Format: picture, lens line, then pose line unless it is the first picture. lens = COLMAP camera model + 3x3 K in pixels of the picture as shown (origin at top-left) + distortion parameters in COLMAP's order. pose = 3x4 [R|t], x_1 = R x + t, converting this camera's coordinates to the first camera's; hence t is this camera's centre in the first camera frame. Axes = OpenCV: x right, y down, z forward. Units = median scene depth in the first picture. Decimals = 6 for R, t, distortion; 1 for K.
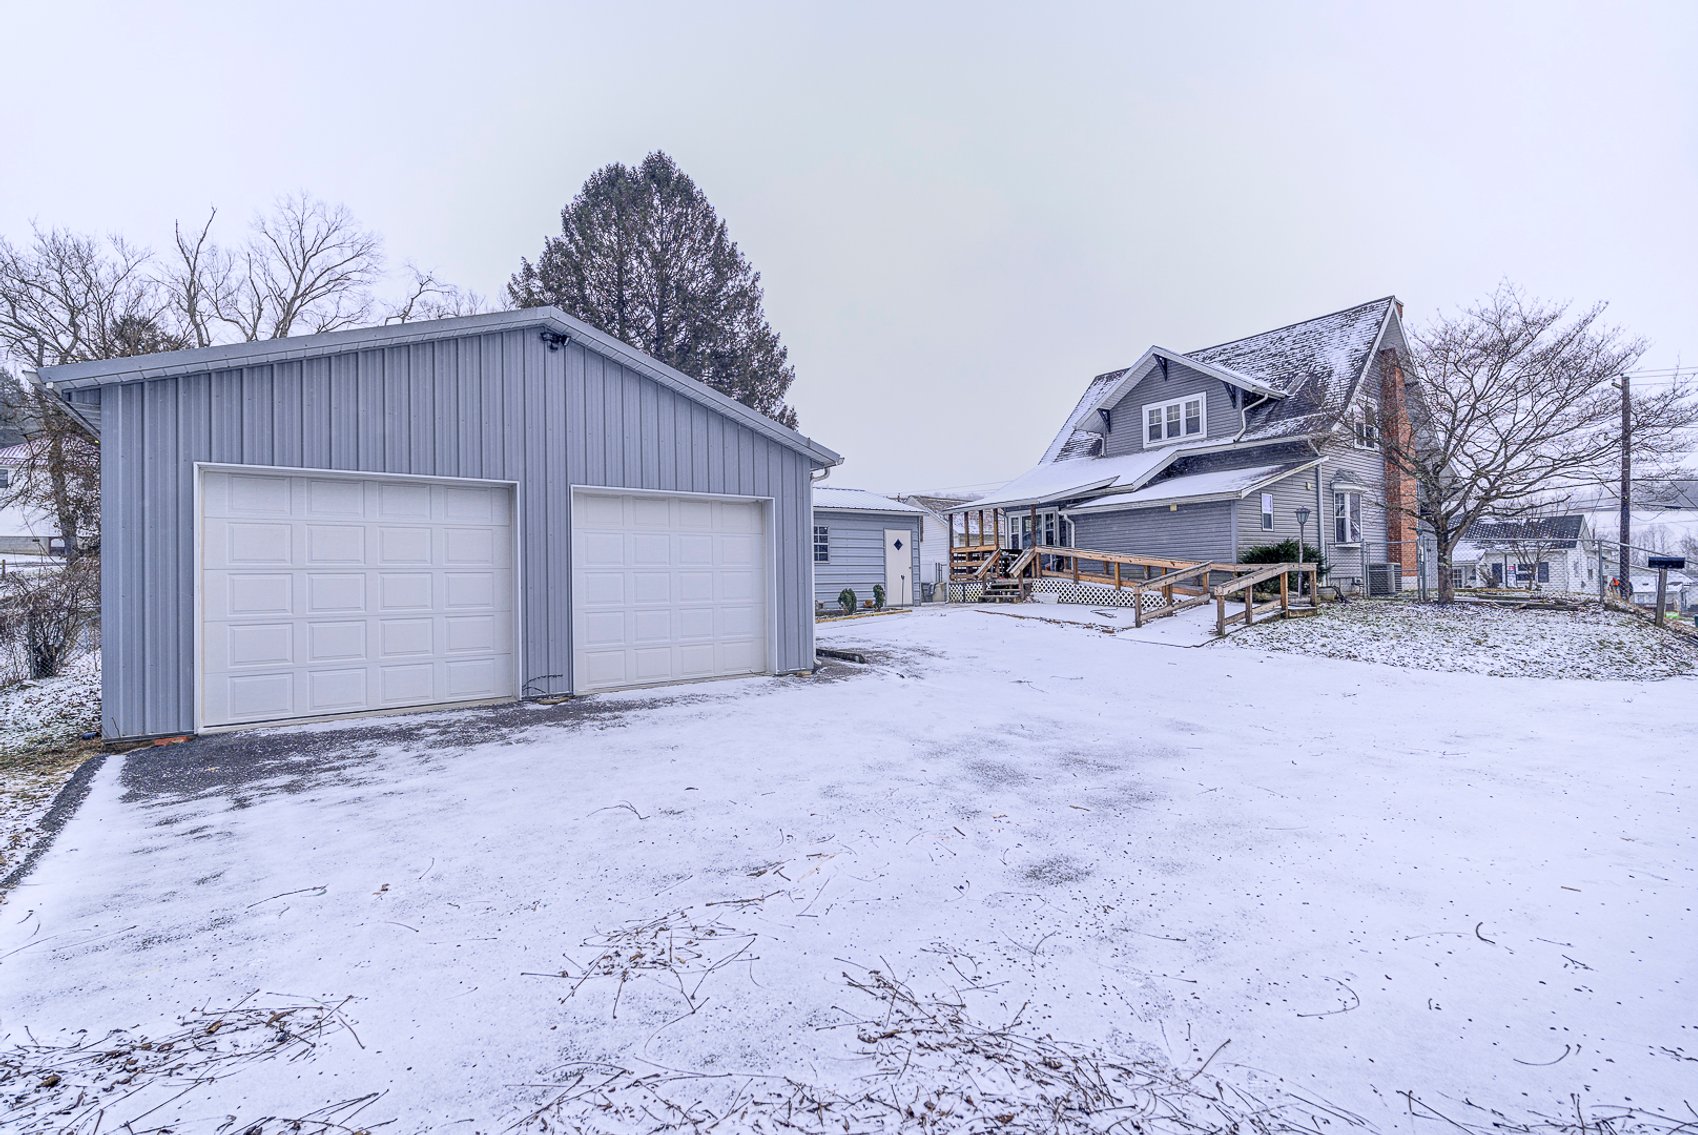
lens RADIAL K [[753.7, 0, 842.4], [0, 753.7, 570.4], [0, 0, 1]] dist [-0.003131, 0.000921]
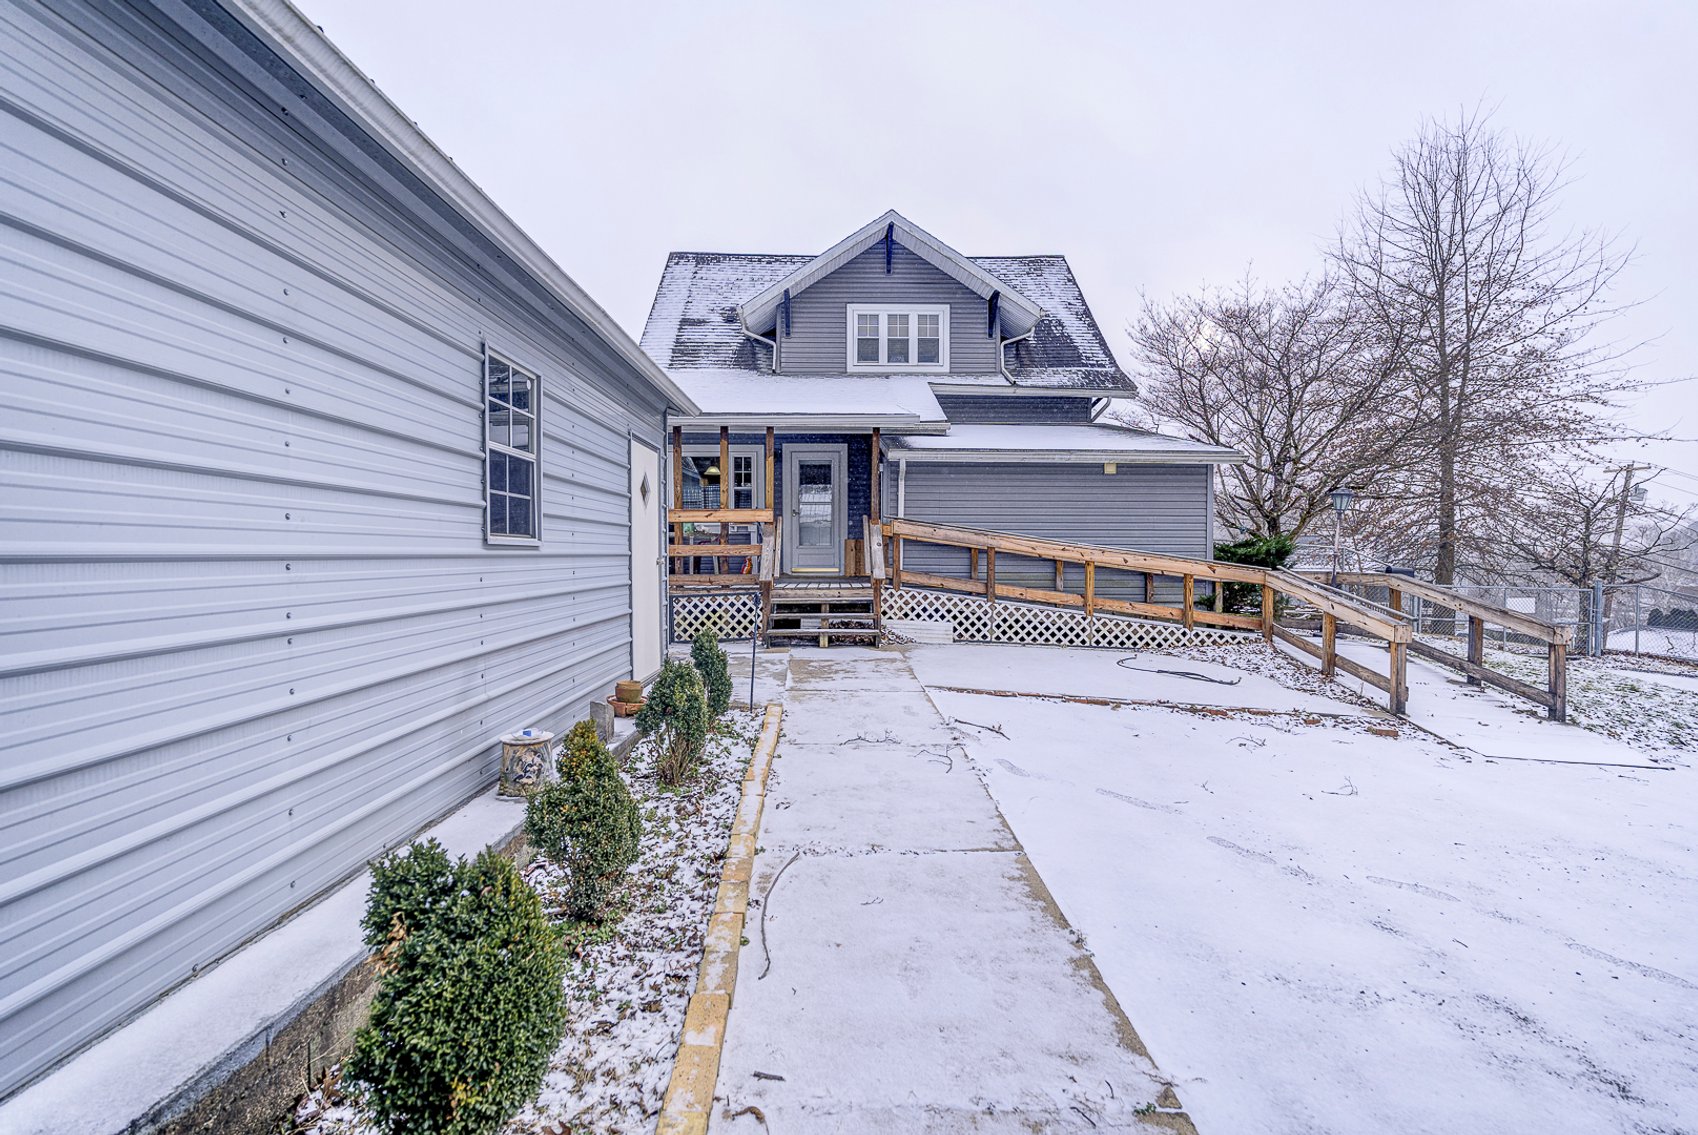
lens RADIAL K [[753.7, 0, 848.2], [0, 753.7, 570.6], [0, 0, 1]] dist [-0.003131, 0.000921]
pose [[0.589196, 0.000724, 0.807989, -0.132211], [-0.029340, 0.999359, 0.020499, -0.009270], [-0.807457, -0.035784, 0.588840, 0.723816]]
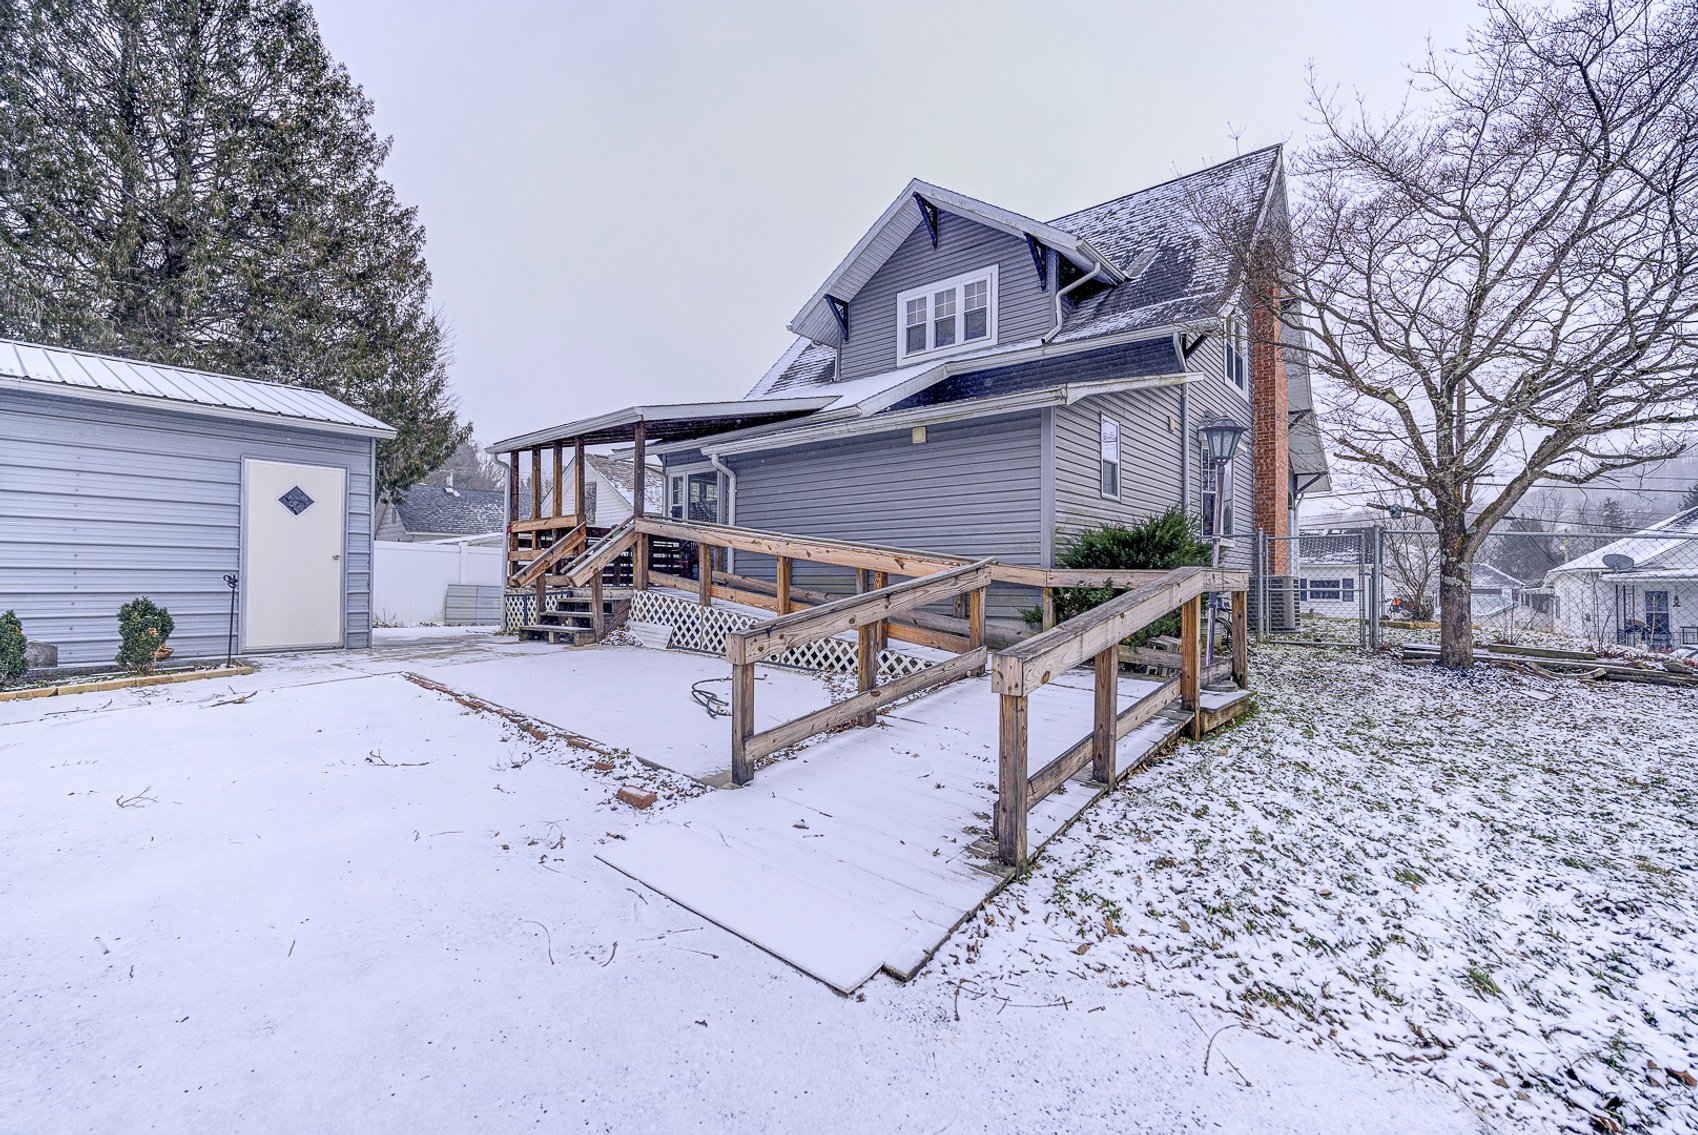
lens RADIAL K [[753.7, 0, 833.3], [0, 753.7, 567.8], [0, 0, 1]] dist [-0.003131, 0.000921]
pose [[0.973113, 0.026000, 0.228857, 0.259605], [-0.025412, 0.999662, -0.005518, -0.002772], [-0.228923, -0.000446, 0.973444, 0.519235]]
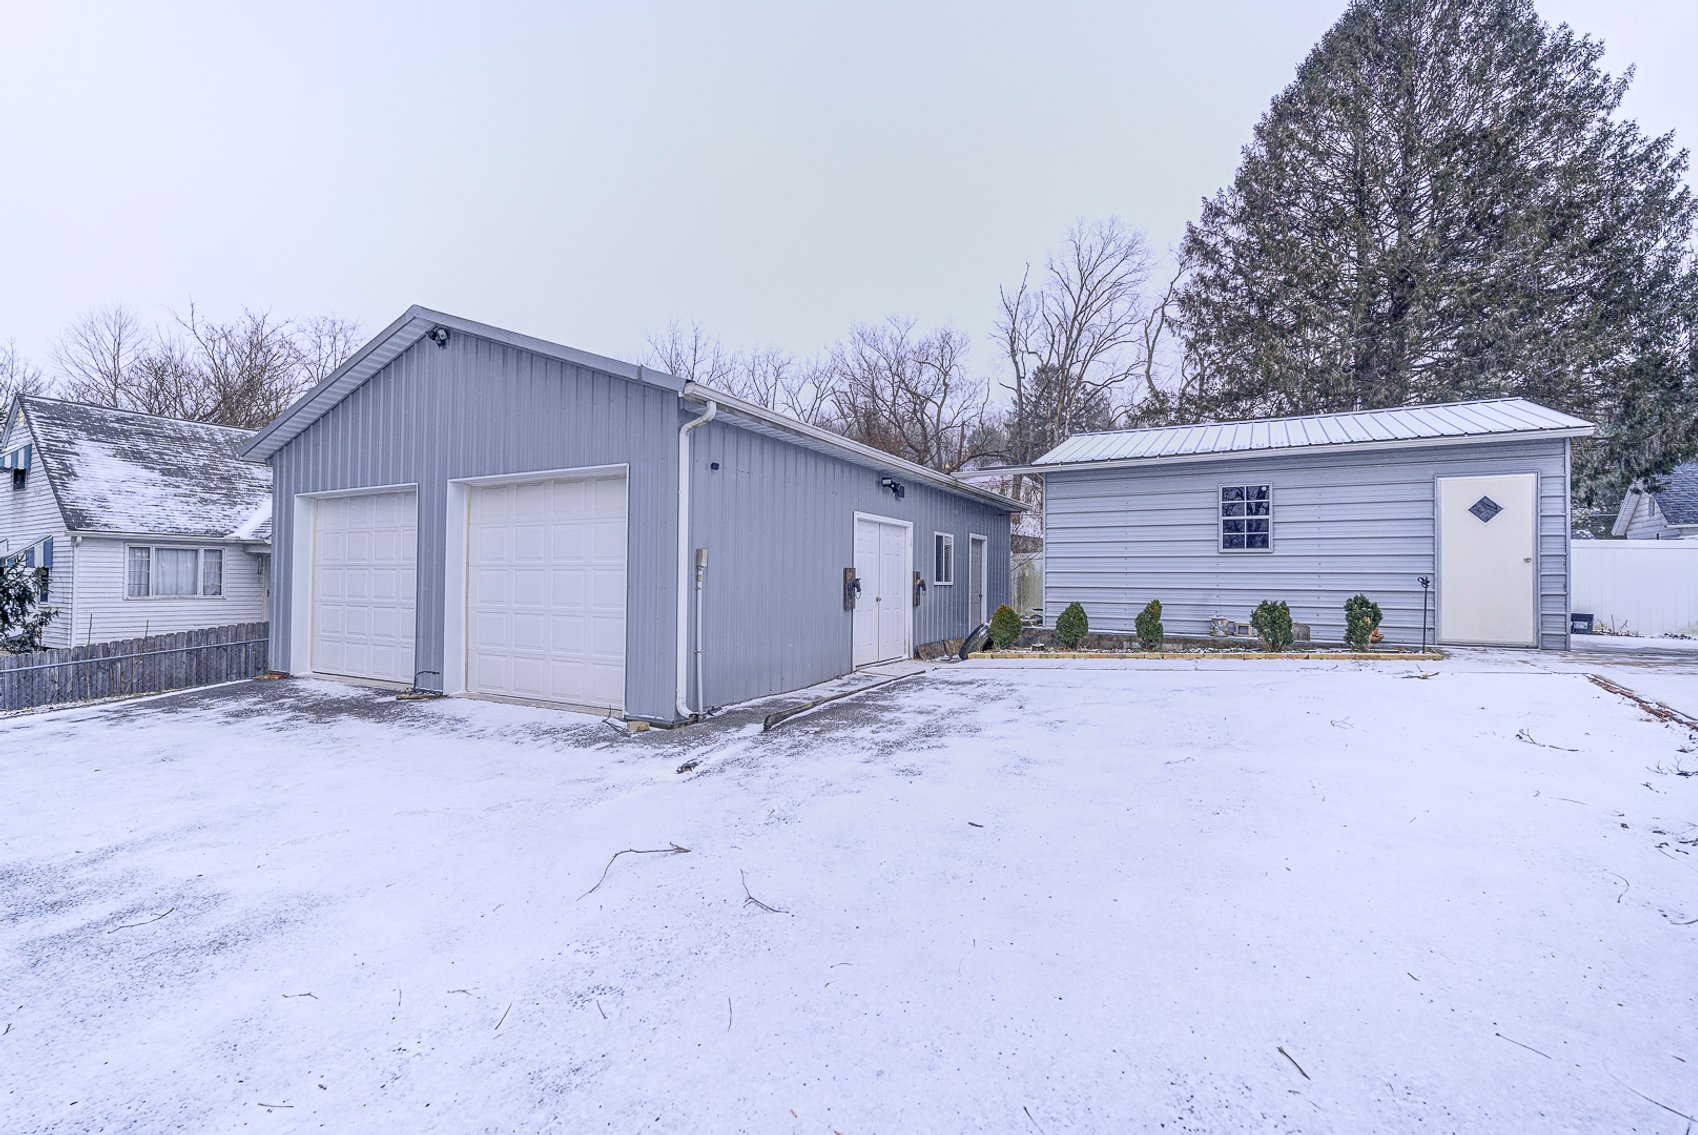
lens RADIAL K [[753.7, 0, 837.7], [0, 753.7, 563.1], [0, 0, 1]] dist [-0.003131, 0.000921]
pose [[0.410509, 0.004358, -0.911846, 0.317133], [-0.000074, 0.999989, 0.004745, -0.004117], [0.911857, -0.001881, 0.410505, 0.449565]]
